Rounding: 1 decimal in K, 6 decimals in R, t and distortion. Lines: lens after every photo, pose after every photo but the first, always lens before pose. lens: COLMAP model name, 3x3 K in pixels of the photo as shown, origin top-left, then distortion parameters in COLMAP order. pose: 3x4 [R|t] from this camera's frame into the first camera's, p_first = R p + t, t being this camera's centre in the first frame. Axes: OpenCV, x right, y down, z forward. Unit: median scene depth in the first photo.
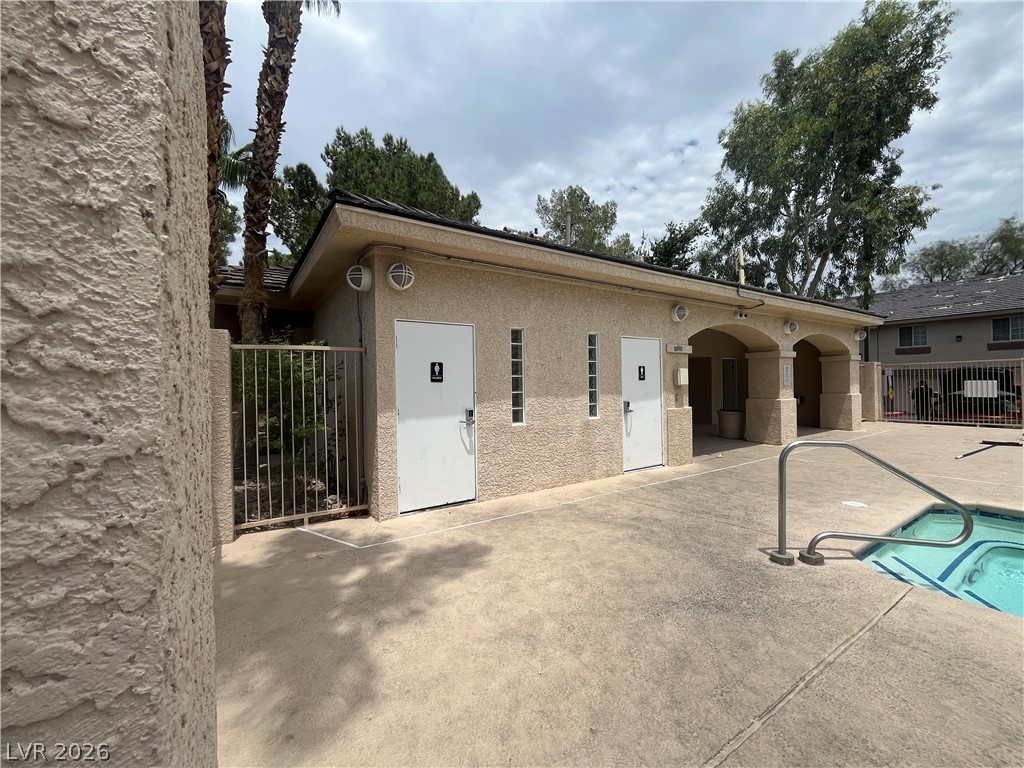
lens RADIAL K [[420.2, 0, 511.5], [0, 420.2, 382.5], [0, 0, 1]] dist [-0.002849, -0.000129]
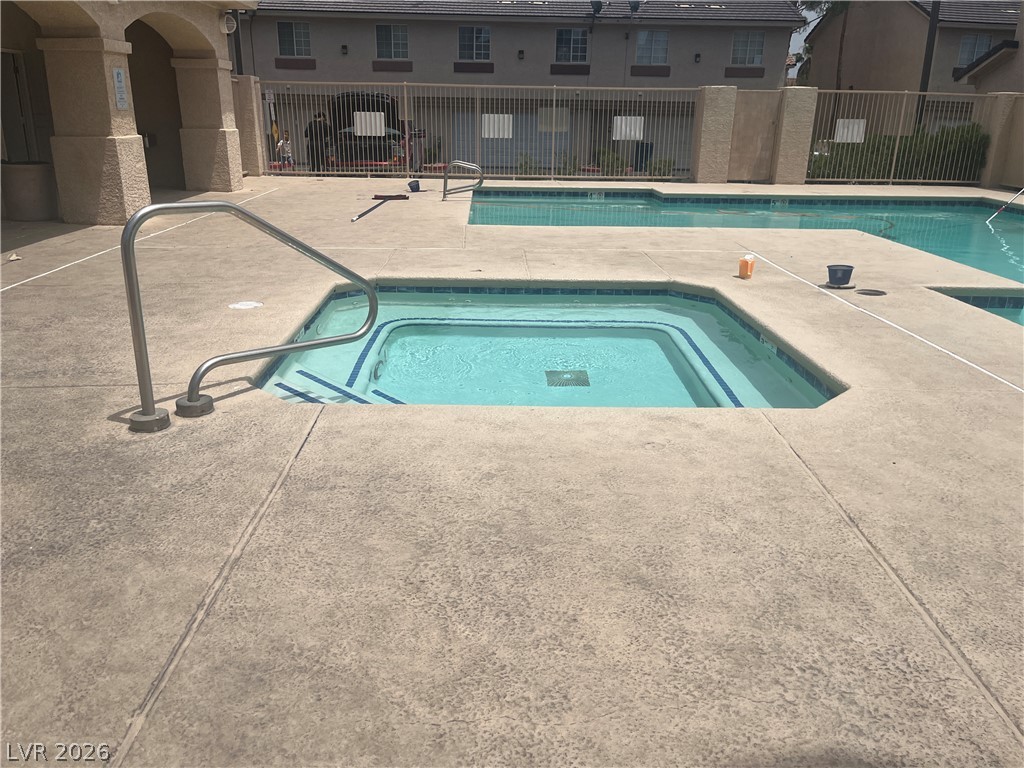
lens RADIAL K [[770.7, 0, 499.0], [0, 770.7, 385.9], [0, 0, 1]] dist [0.054694, -0.075794]
pose [[0.535960, -0.256018, 0.804488, 0.065485], [-0.023715, 0.947969, 0.317478, 0.030671], [-0.843910, -0.189234, 0.502002, 0.085519]]
